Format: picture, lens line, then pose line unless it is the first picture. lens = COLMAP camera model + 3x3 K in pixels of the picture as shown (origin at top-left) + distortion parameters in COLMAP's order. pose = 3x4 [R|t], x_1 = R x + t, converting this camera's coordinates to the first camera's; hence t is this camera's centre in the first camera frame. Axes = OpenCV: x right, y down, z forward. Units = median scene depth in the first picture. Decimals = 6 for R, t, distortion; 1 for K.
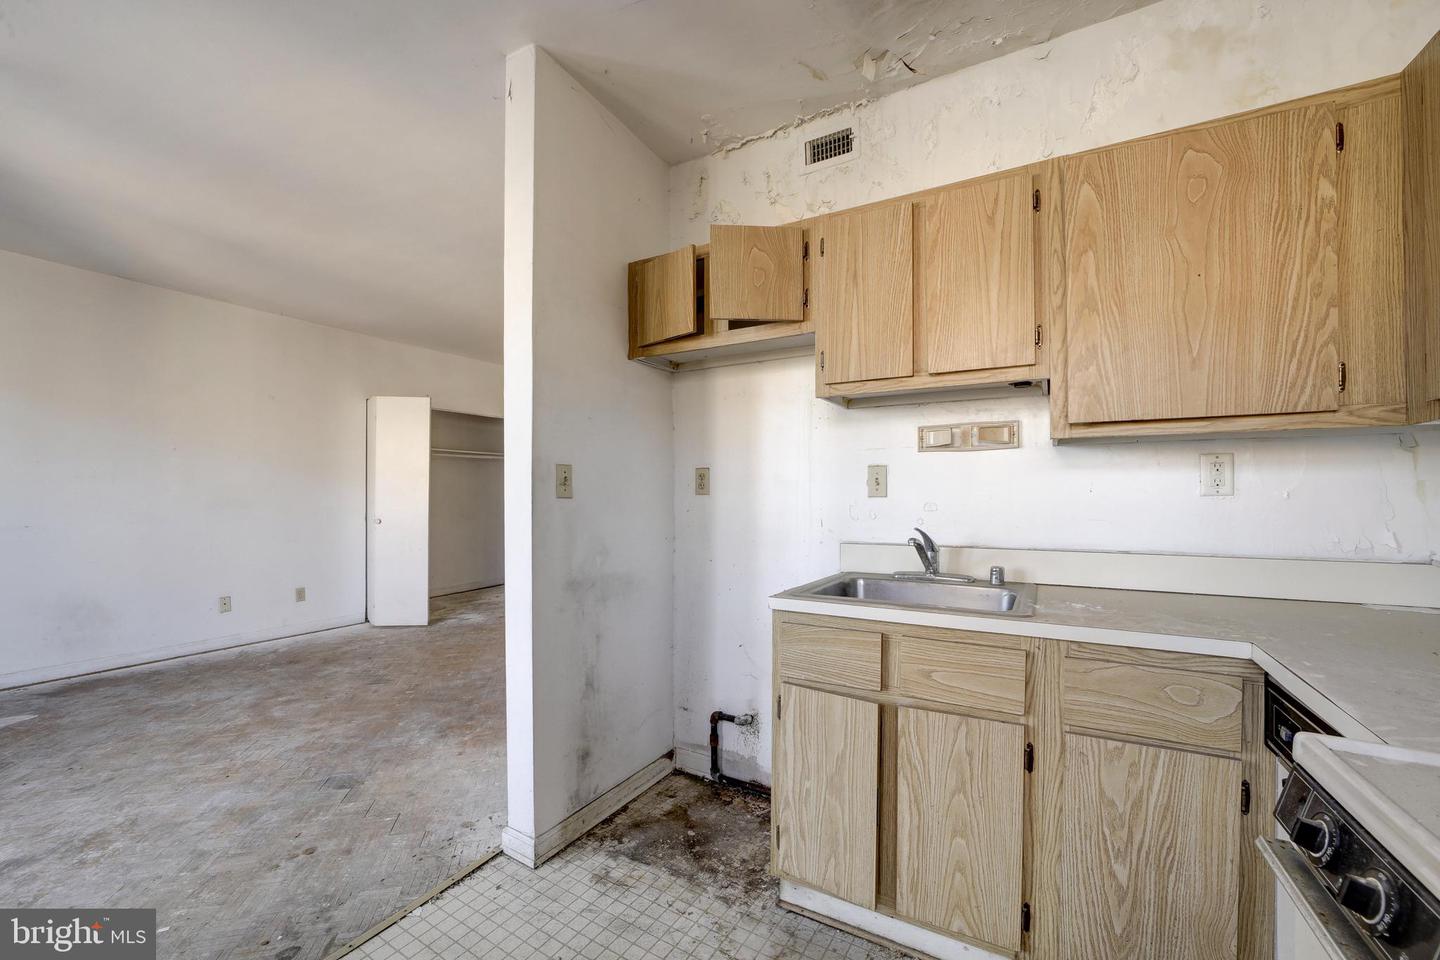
lens RADIAL K [[583.8, 0, 734.6], [0, 583.8, 494.2], [0, 0, 1]] dist [-0.041074, 0.011029]
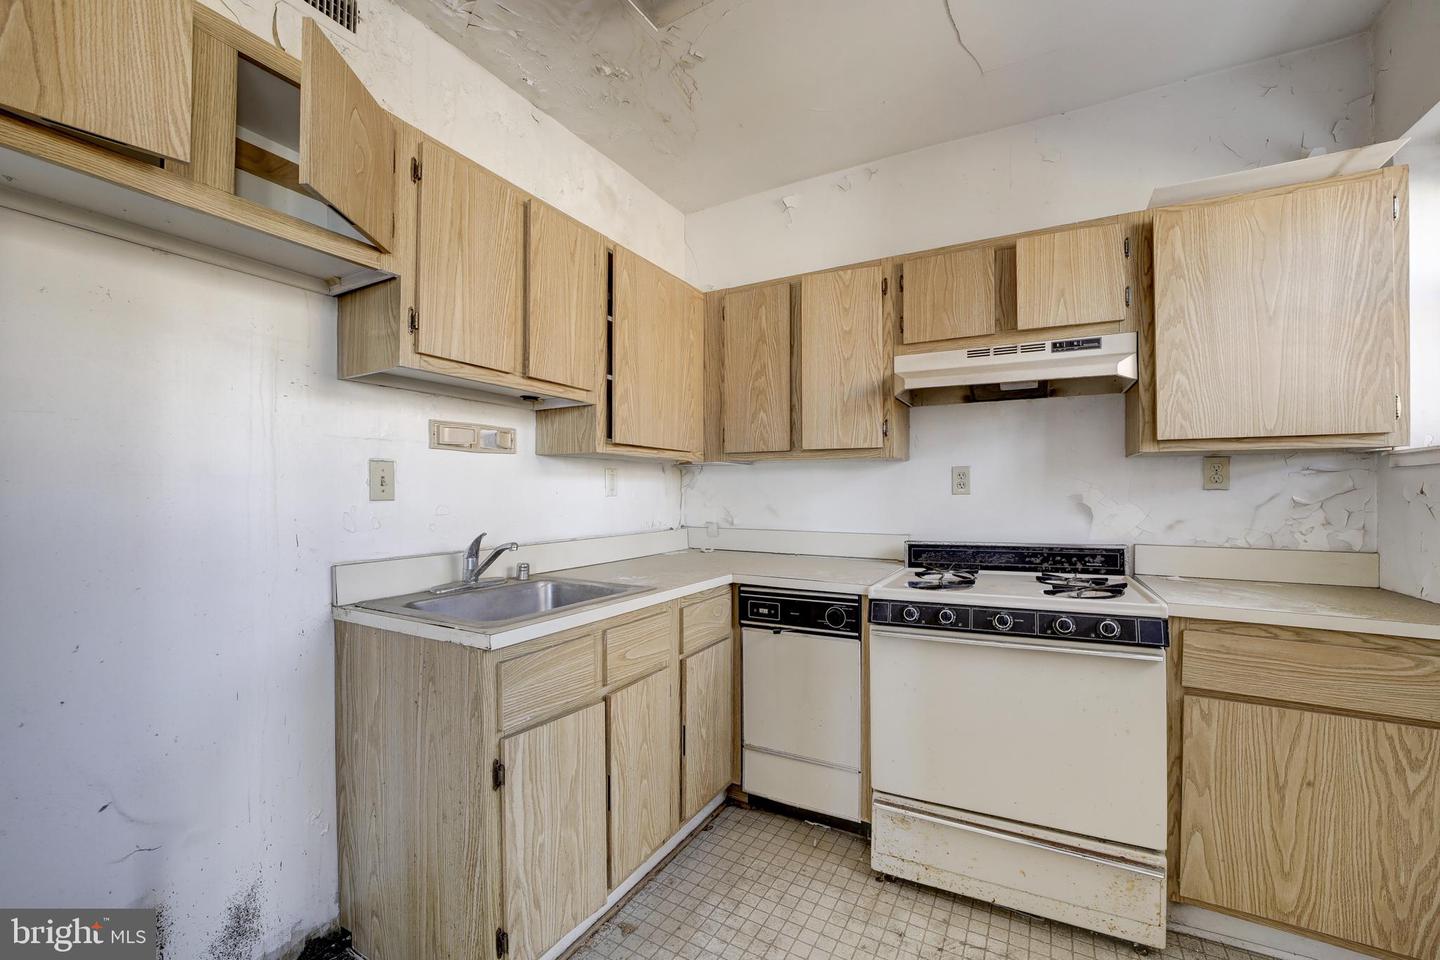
lens RADIAL K [[565.9, 0, 723.2], [0, 565.9, 490.5], [0, 0, 1]] dist [-0.040162, 0.009943]
pose [[-0.014347, 0.004653, 0.999886, -0.544685], [0.000487, 0.999989, -0.004647, -0.005165], [-0.999897, 0.000421, -0.014349, 0.579822]]
